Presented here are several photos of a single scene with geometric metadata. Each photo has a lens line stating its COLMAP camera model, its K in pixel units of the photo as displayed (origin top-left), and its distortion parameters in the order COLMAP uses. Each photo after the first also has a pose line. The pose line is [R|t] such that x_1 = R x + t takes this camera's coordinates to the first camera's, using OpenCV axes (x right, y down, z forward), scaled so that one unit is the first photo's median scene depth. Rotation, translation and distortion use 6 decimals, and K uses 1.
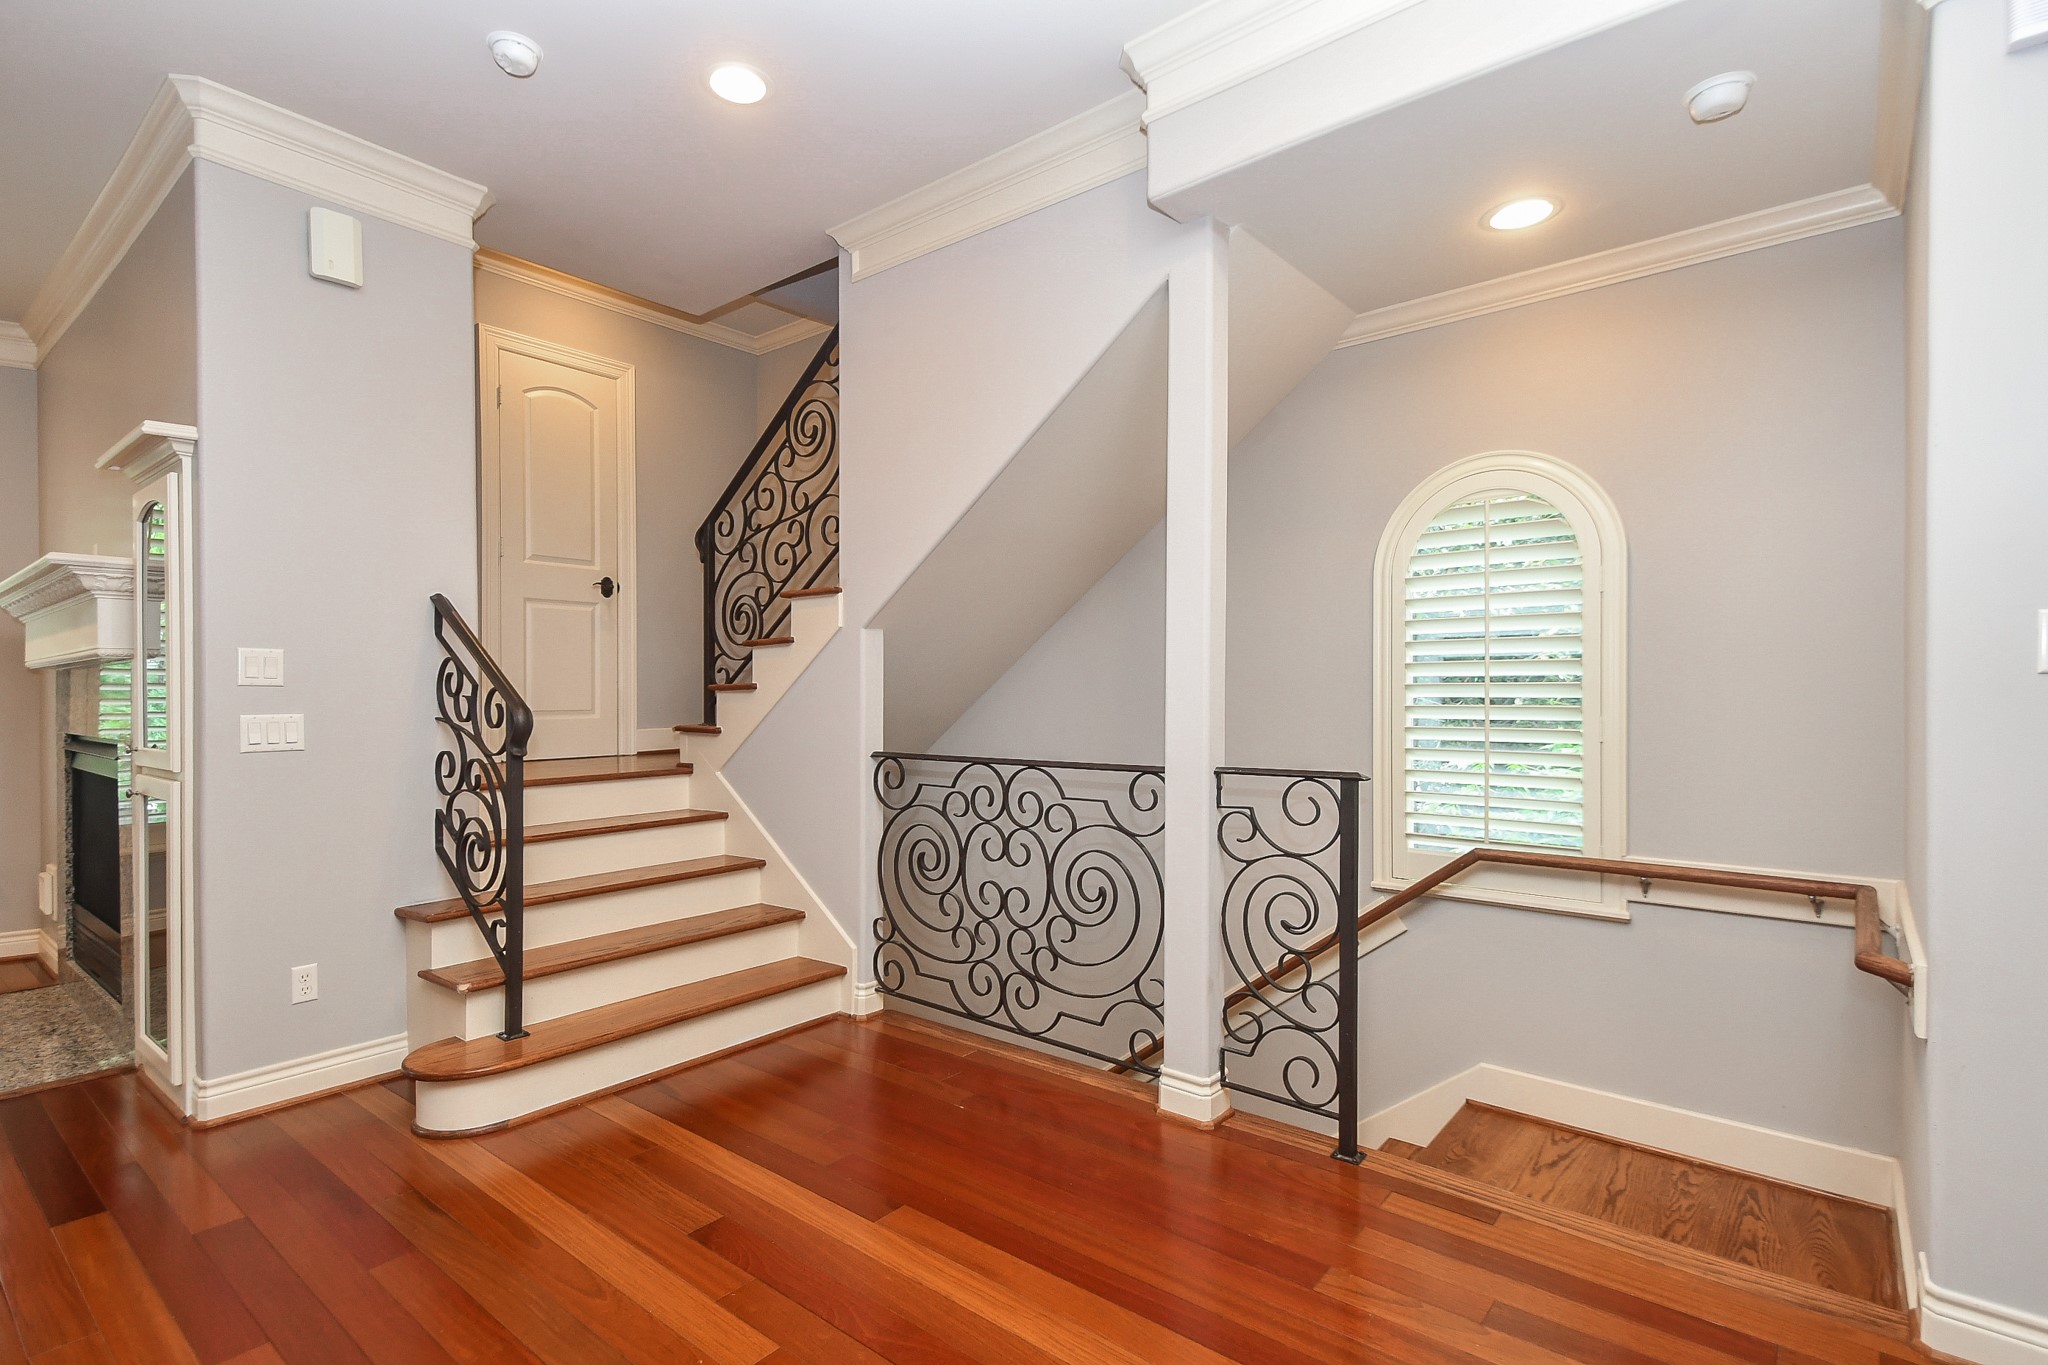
lens RADIAL K [[988.4, 0, 1021.6], [0, 988.4, 707.3], [0, 0, 1]] dist [0.025119, -0.000035]
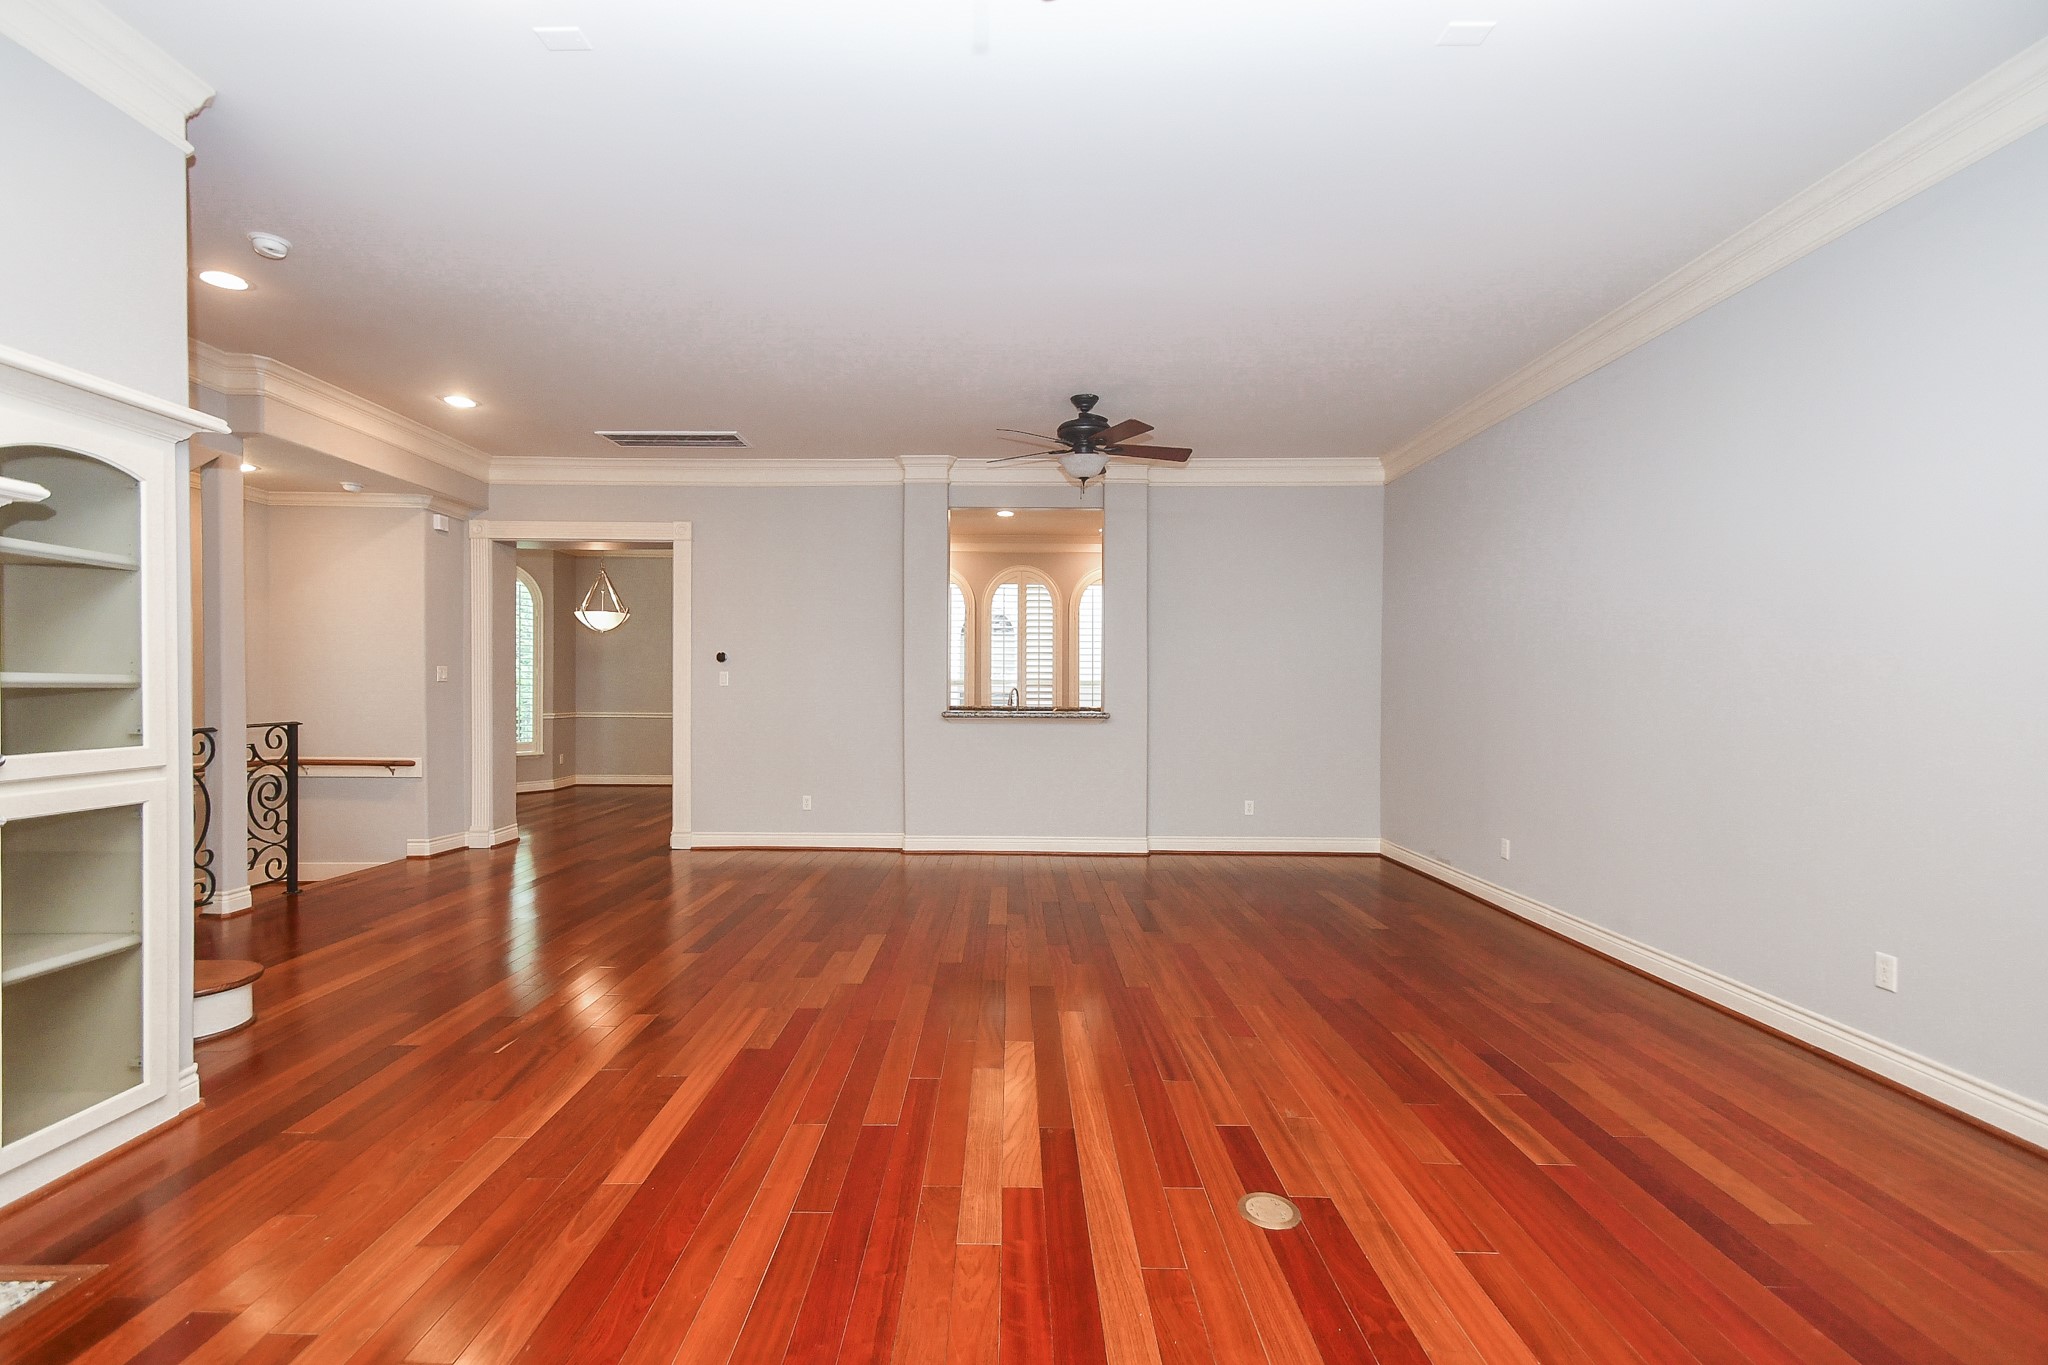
lens RADIAL K [[893.5, 0, 973.0], [0, 893.5, 705.1], [0, 0, 1]] dist [0.028331, -0.010035]
pose [[-0.616559, -0.013024, 0.787201, -1.838370], [0.011609, 0.999604, 0.025631, -0.005928], [-0.787223, 0.024942, -0.616164, 0.858548]]
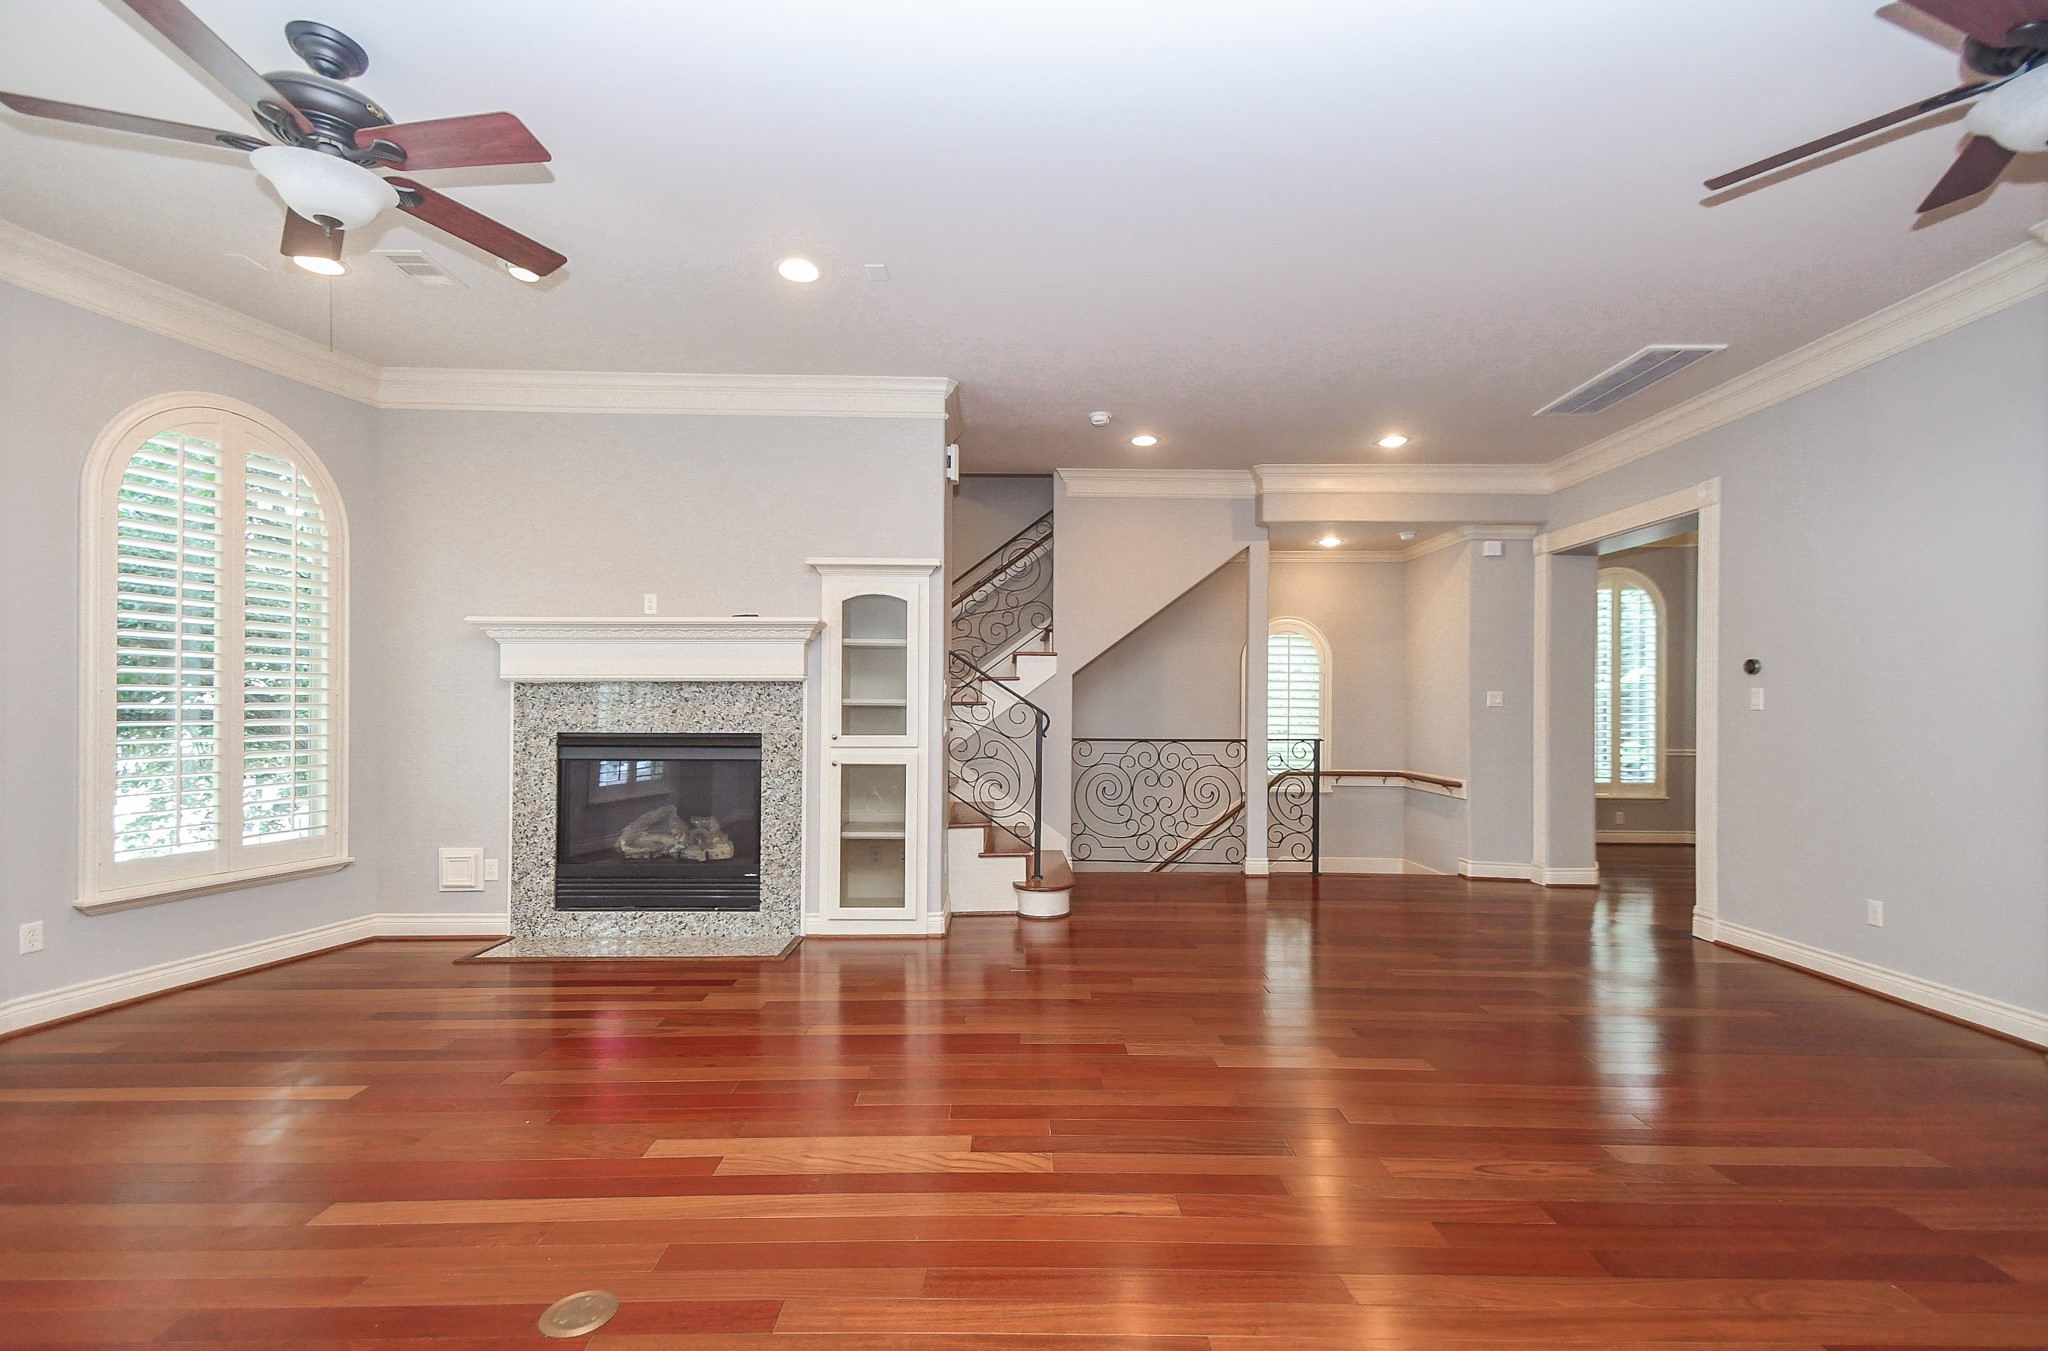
lens RADIAL K [[886.5, 0, 1025.8], [0, 886.5, 708.6], [0, 0, 1]] dist [0.043406, -0.012102]
pose [[0.759466, 0.011828, 0.650439, -1.606436], [0.000466, 0.999825, -0.018726, 0.022509], [-0.650547, 0.014524, 0.759327, -0.321014]]
